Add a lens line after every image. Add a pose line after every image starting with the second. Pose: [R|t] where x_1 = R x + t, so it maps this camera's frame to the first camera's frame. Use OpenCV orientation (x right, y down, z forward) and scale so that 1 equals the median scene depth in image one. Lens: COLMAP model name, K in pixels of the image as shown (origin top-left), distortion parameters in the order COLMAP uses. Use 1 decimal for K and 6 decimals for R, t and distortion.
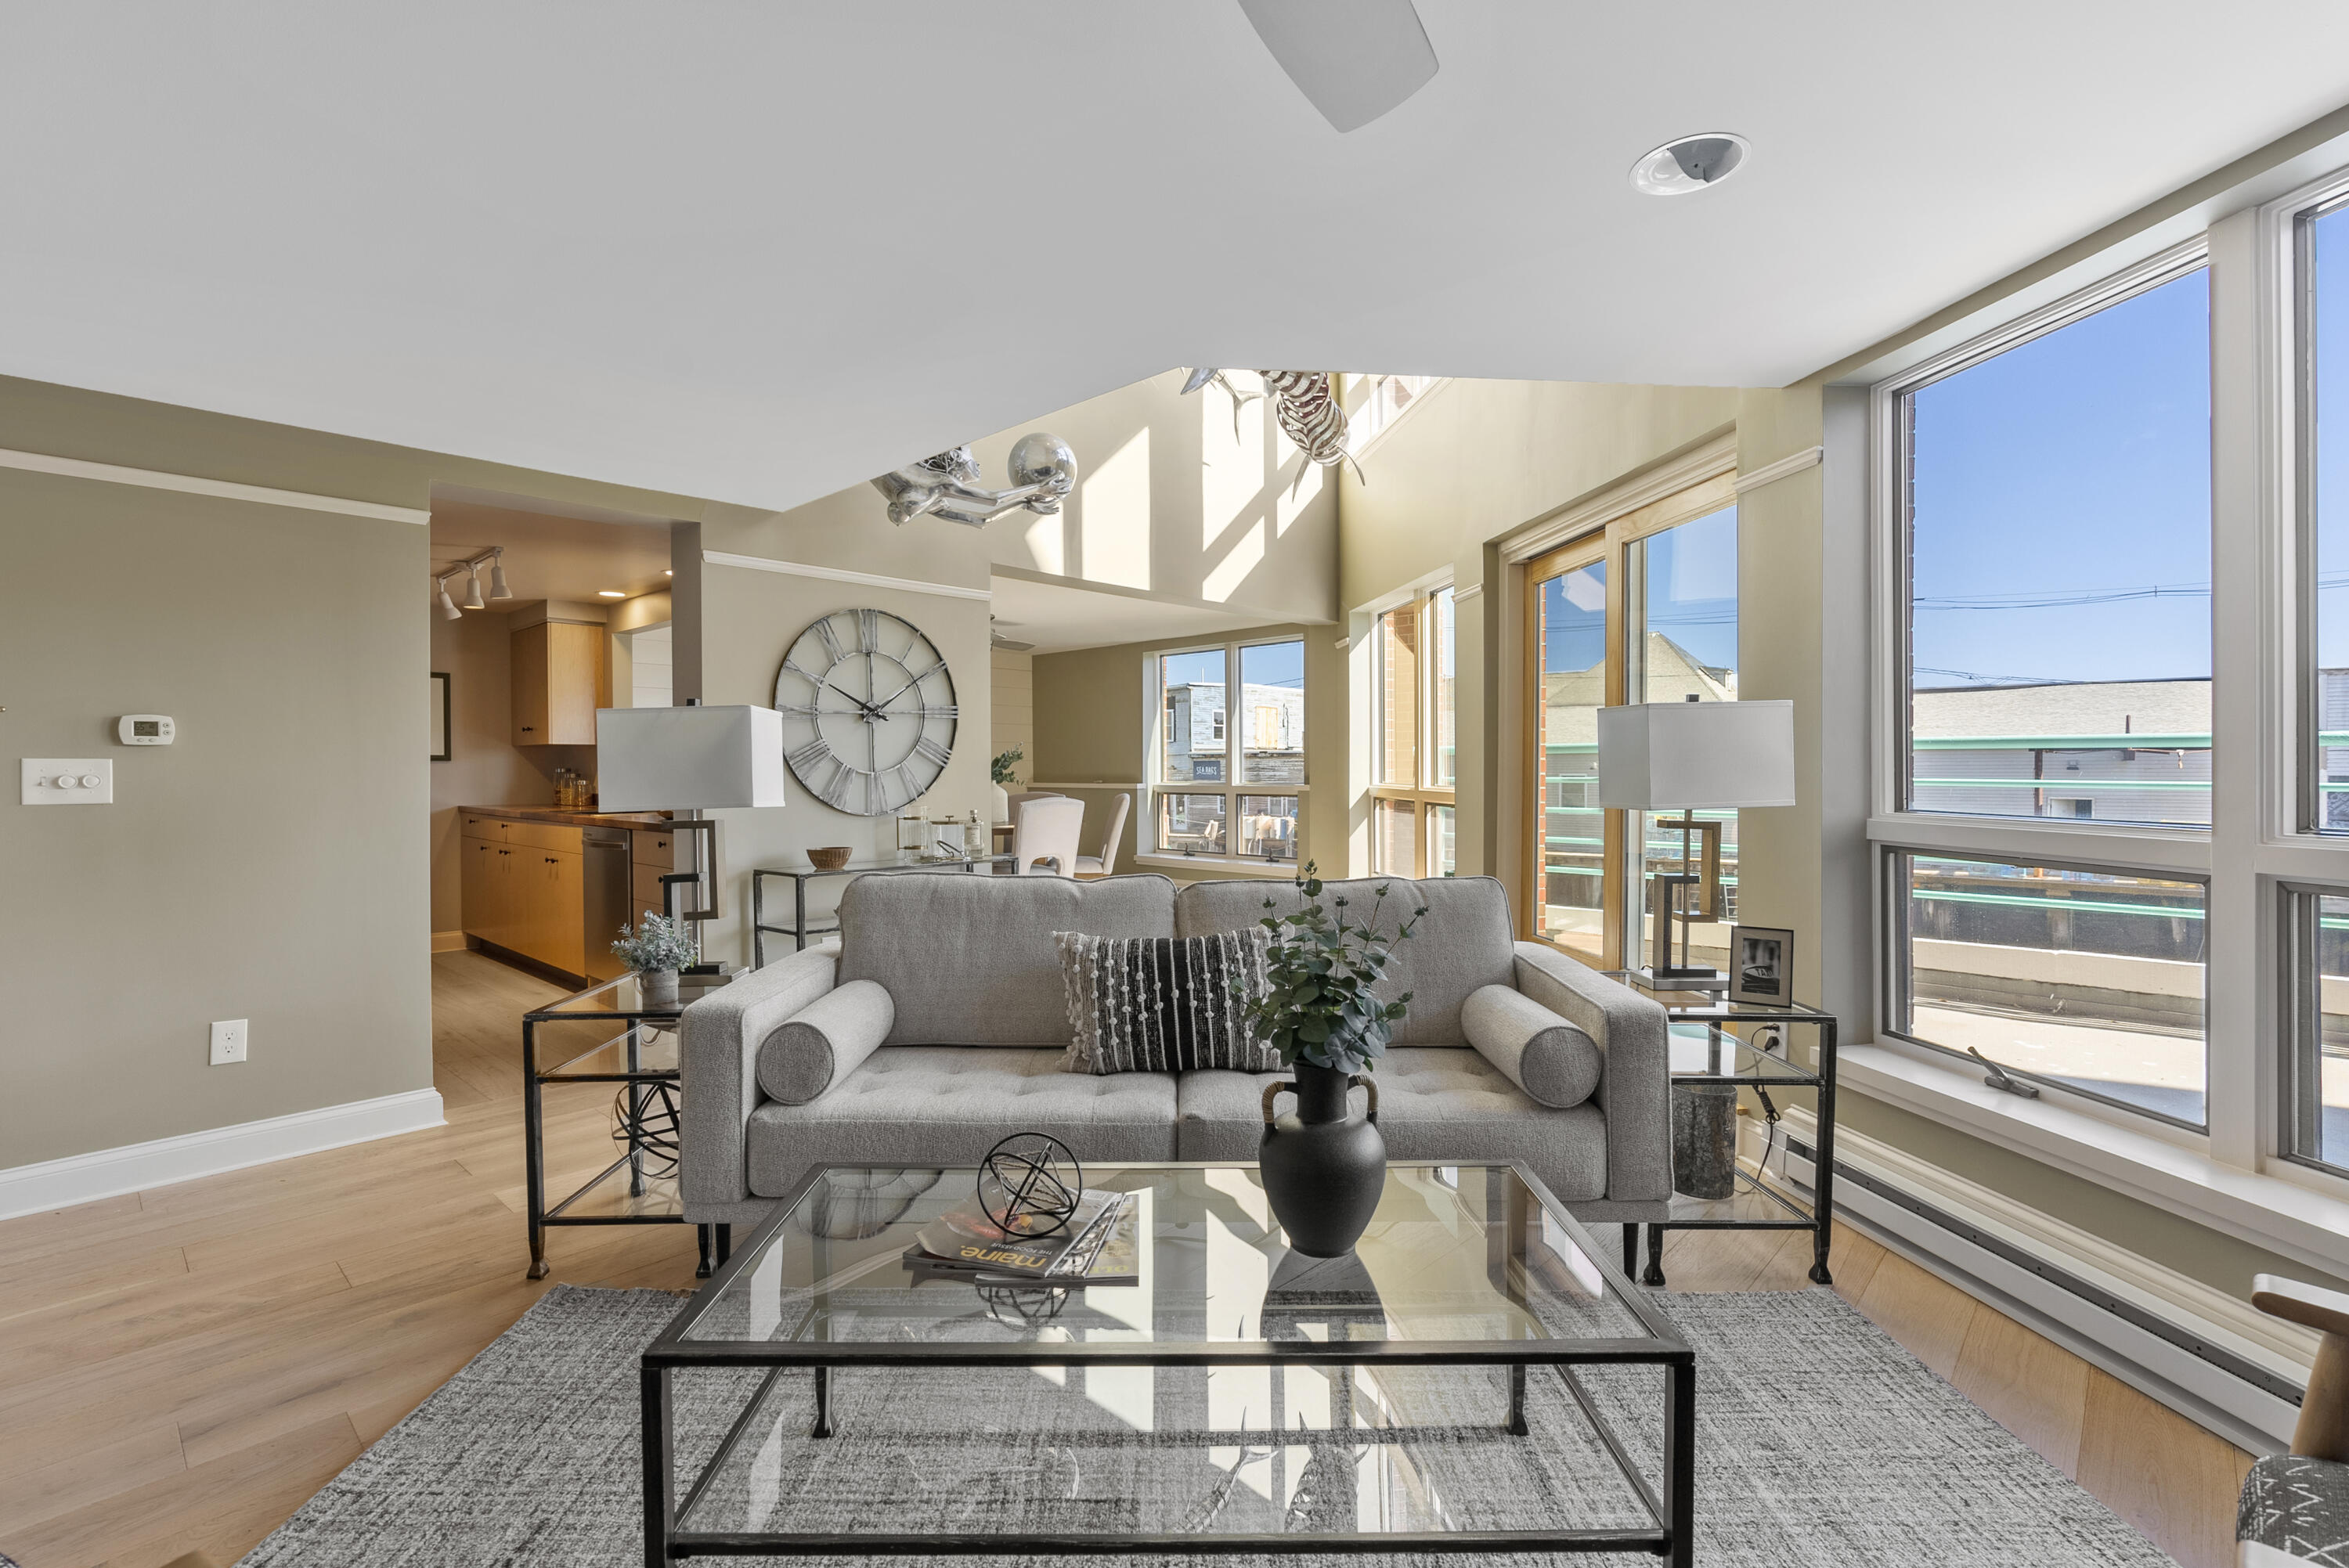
lens RADIAL K [[1067.3, 0, 1171.5], [0, 1067.3, 778.8], [0, 0, 1]] dist [-0.015683, 0.007946]
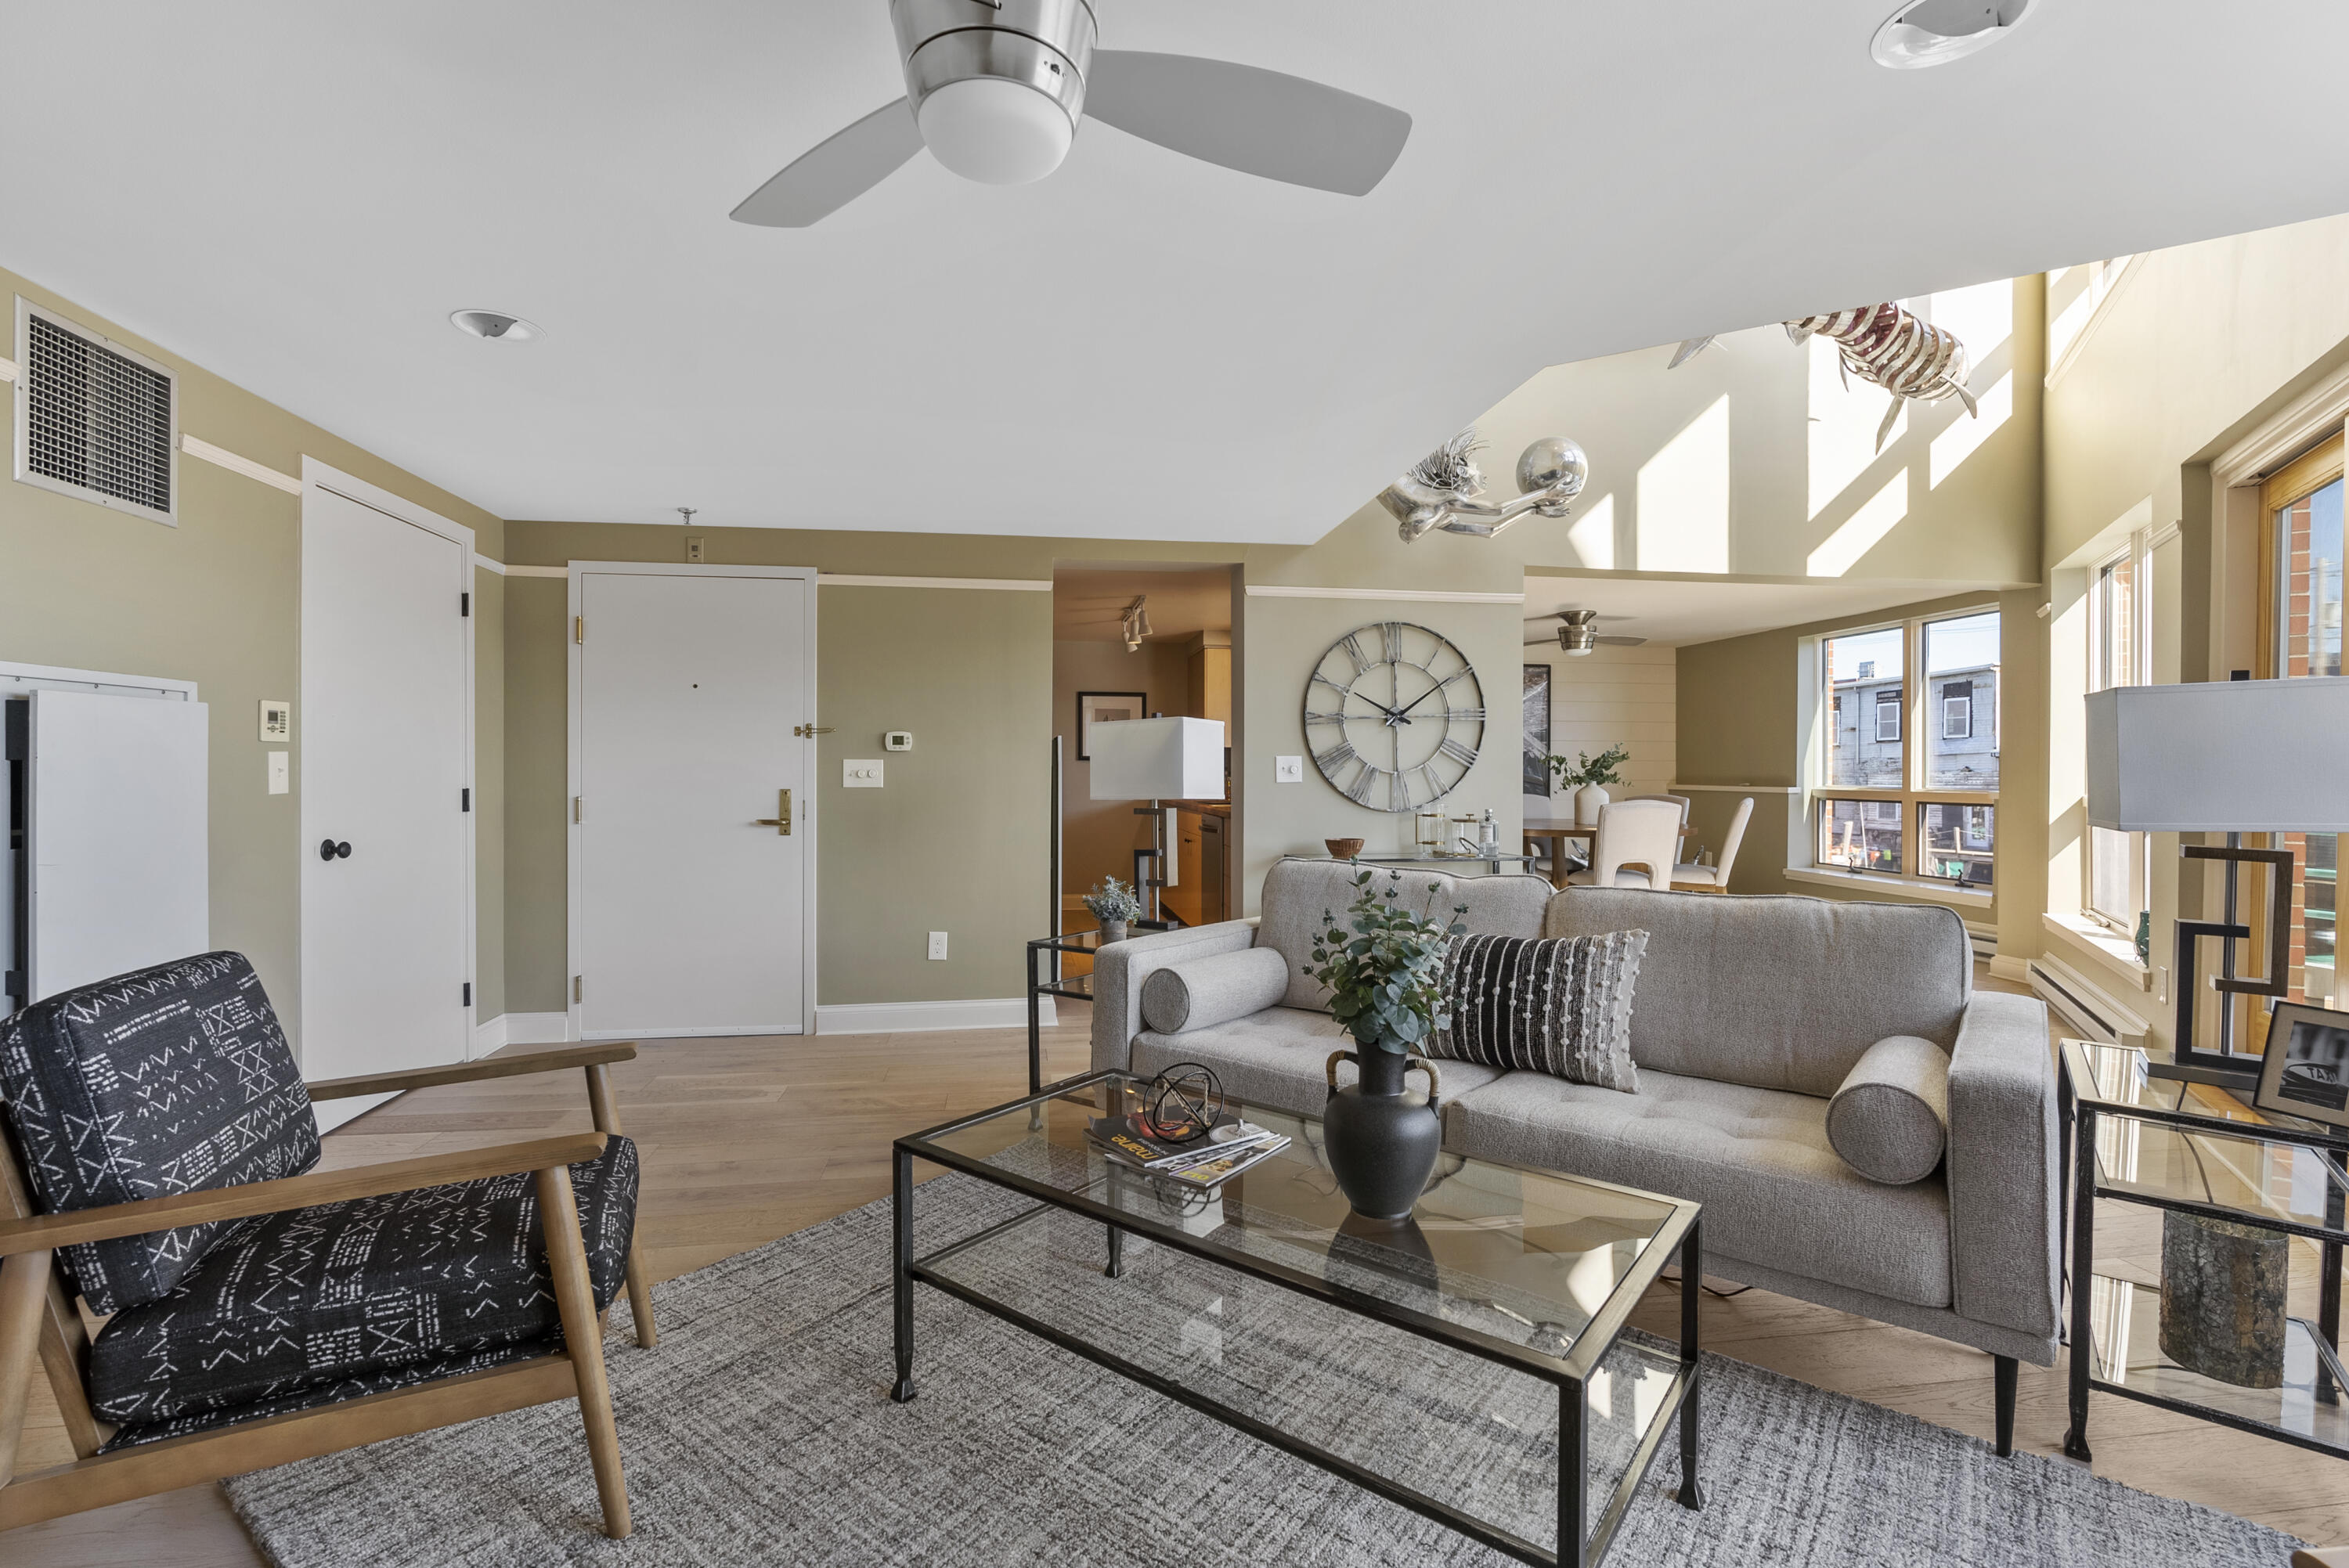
lens RADIAL K [[1065.1, 0, 1171.3], [0, 1065.1, 773.1], [0, 0, 1]] dist [-0.013299, 0.008349]
pose [[0.786640, 0.008293, -0.617356, 0.224805], [-0.011244, 0.999936, -0.000896, -0.001327], [0.617310, 0.007646, 0.786683, 0.003134]]
